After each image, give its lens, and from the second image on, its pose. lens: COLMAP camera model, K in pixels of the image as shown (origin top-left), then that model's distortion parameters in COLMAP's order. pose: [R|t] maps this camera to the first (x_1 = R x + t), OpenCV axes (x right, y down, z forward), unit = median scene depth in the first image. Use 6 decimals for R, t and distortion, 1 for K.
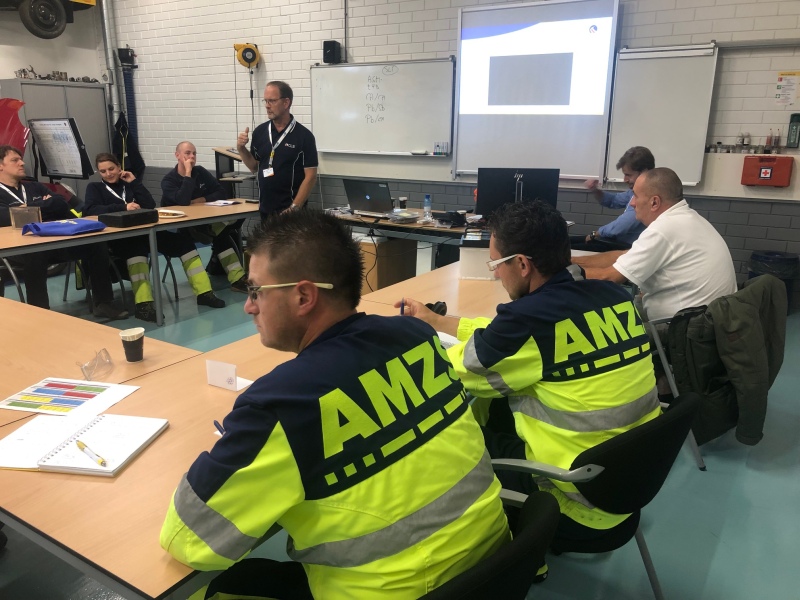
lens RADIAL K [[657.4, 0, 399.0], [0, 657.4, 301.6], [0, 0, 1]] dist [0.007846, -0.001758]
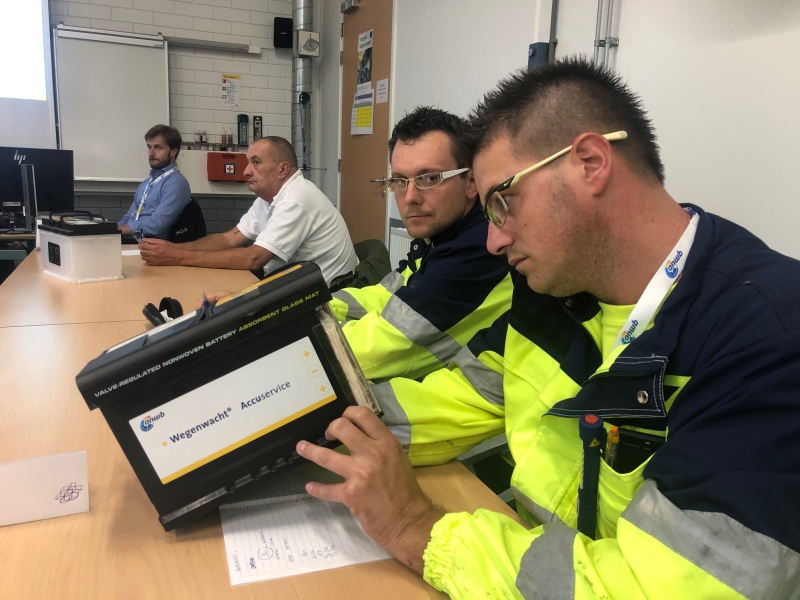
lens RADIAL K [[657.4, 0, 399.7], [0, 657.4, 298.4], [0, 0, 1]] dist [0.007846, -0.001758]
pose [[0.569603, -0.142050, 0.809552, -0.164215], [0.178639, 0.982803, 0.046759, 0.006533], [-0.802272, 0.117983, 0.585183, 0.193656]]
